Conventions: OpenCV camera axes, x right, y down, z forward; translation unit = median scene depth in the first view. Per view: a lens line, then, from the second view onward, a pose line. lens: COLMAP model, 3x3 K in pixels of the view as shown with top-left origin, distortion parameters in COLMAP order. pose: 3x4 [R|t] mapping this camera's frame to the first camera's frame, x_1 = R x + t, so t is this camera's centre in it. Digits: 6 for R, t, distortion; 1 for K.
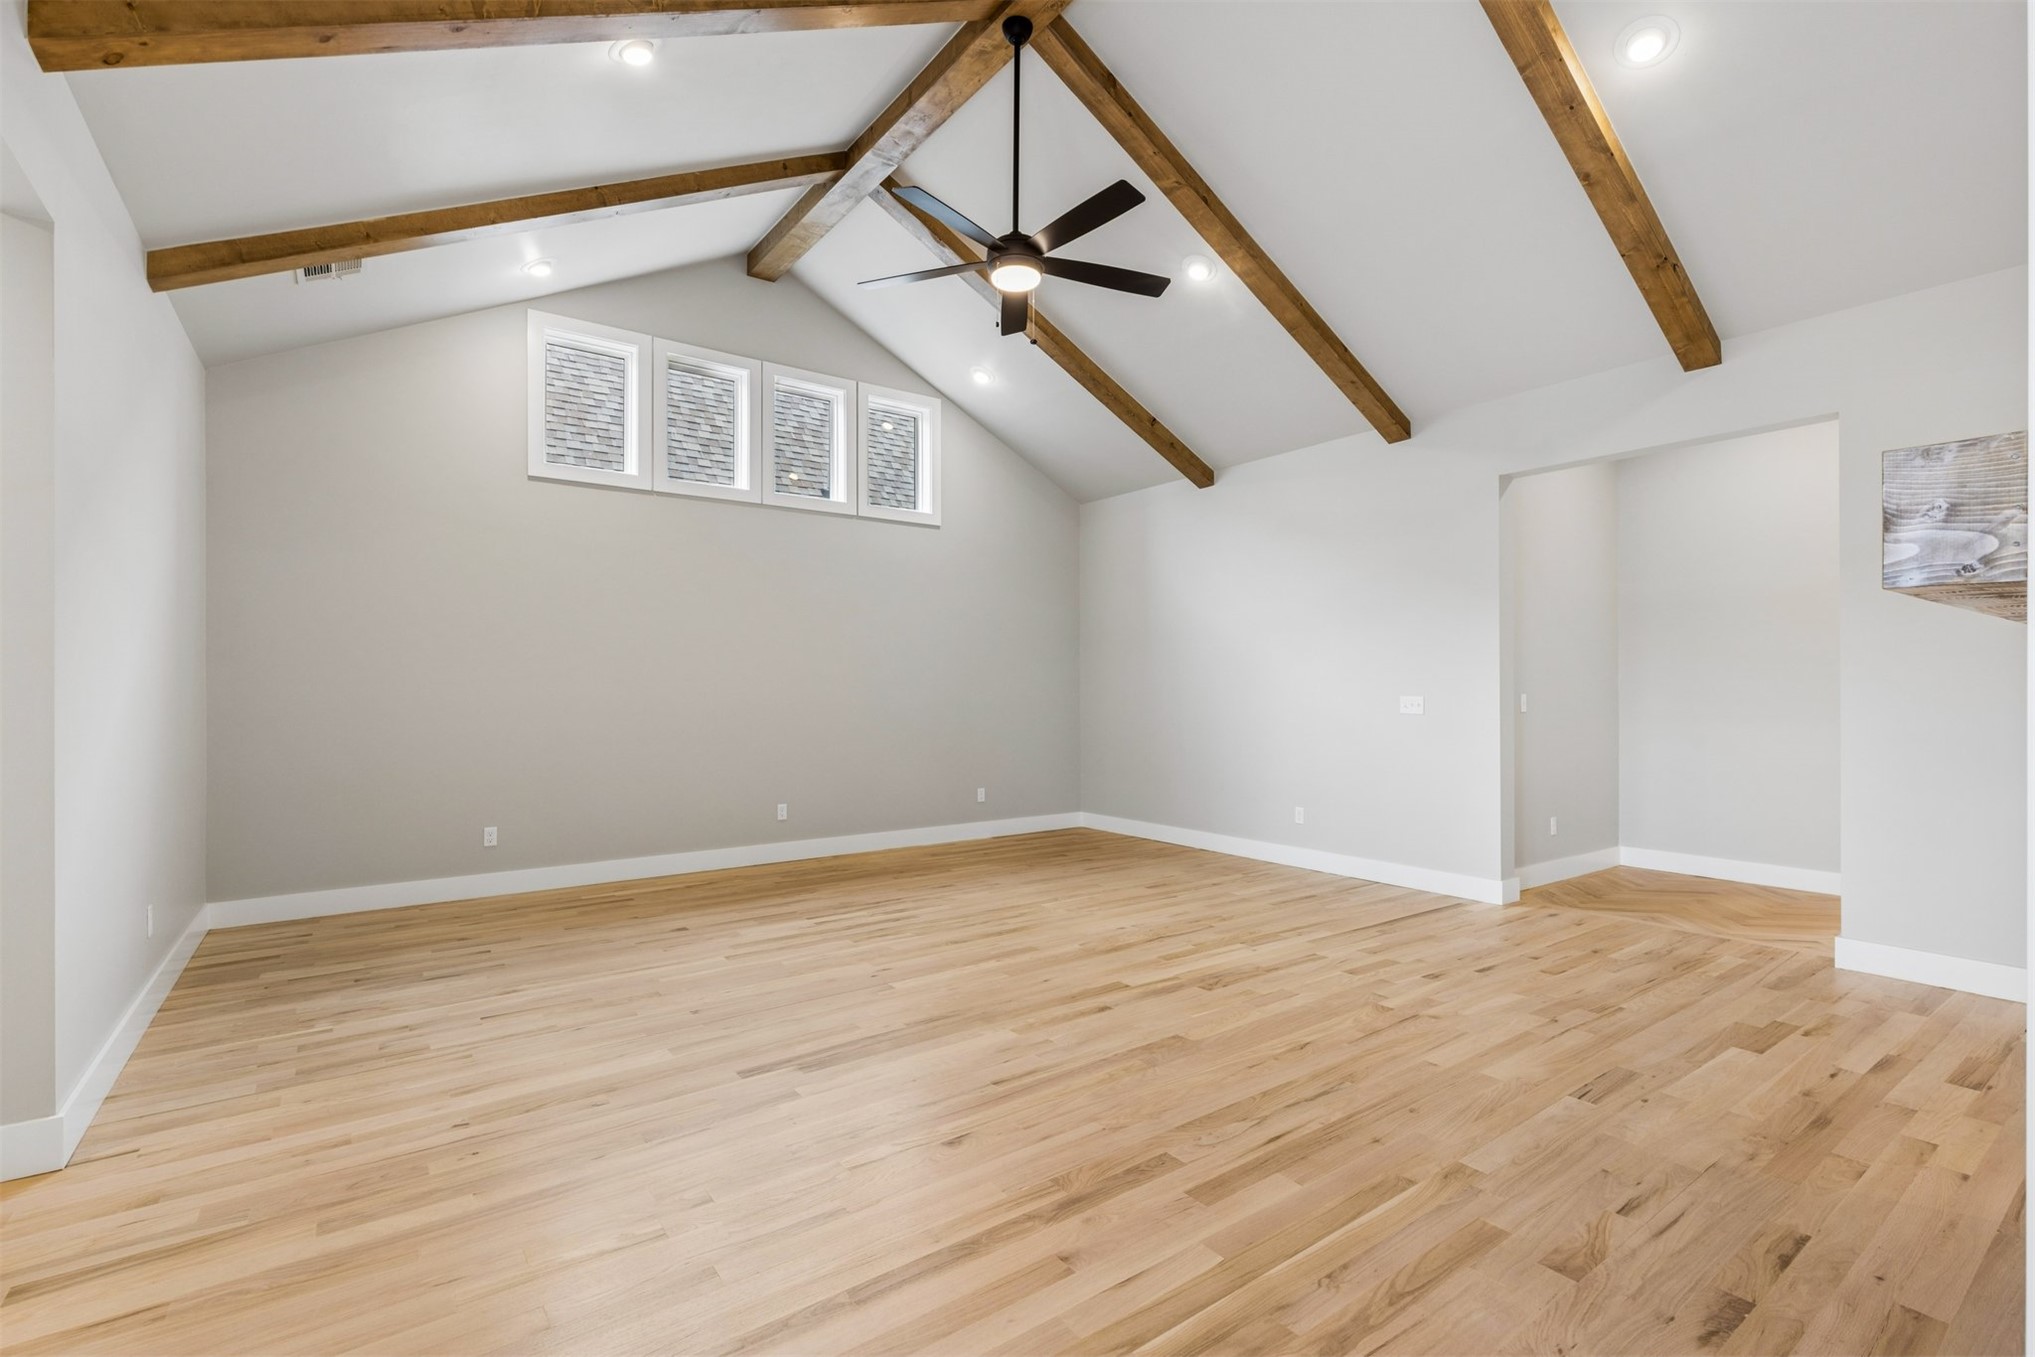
lens RADIAL K [[911.9, 0, 1017.5], [0, 911.9, 678.5], [0, 0, 1]] dist [0.000001, -0.000583]
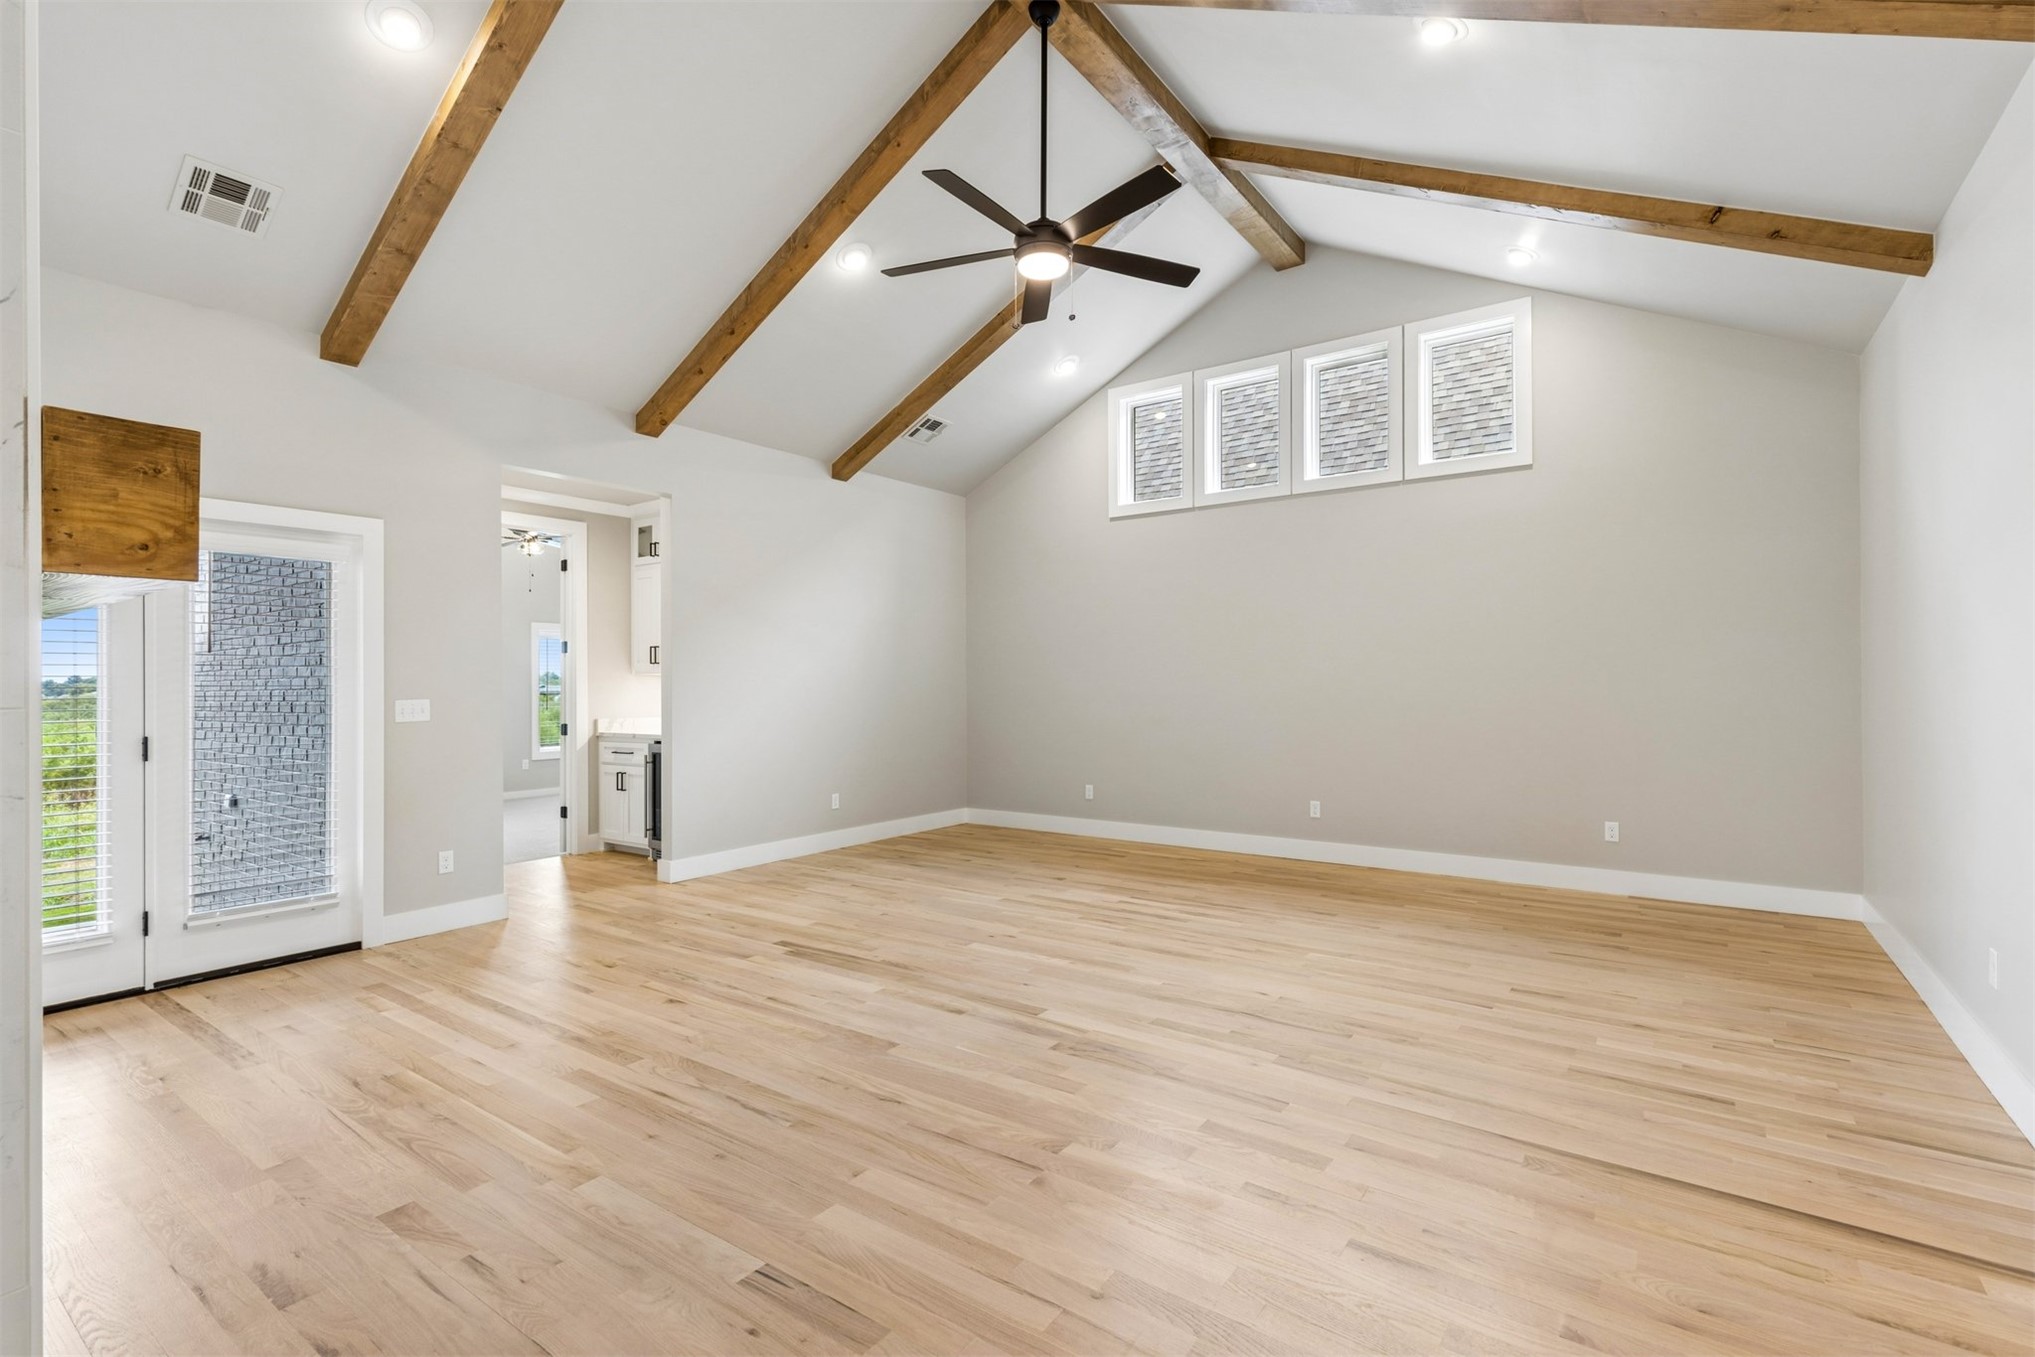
lens RADIAL K [[911.9, 0, 1017.5], [0, 911.9, 678.5], [0, 0, 1]] dist [0.000001, -0.000583]
pose [[0.327116, -0.003015, -0.944979, 0.982235], [0.014438, 0.999894, 0.001808, 0.004115], [0.944874, -0.014235, 0.327125, 0.704654]]
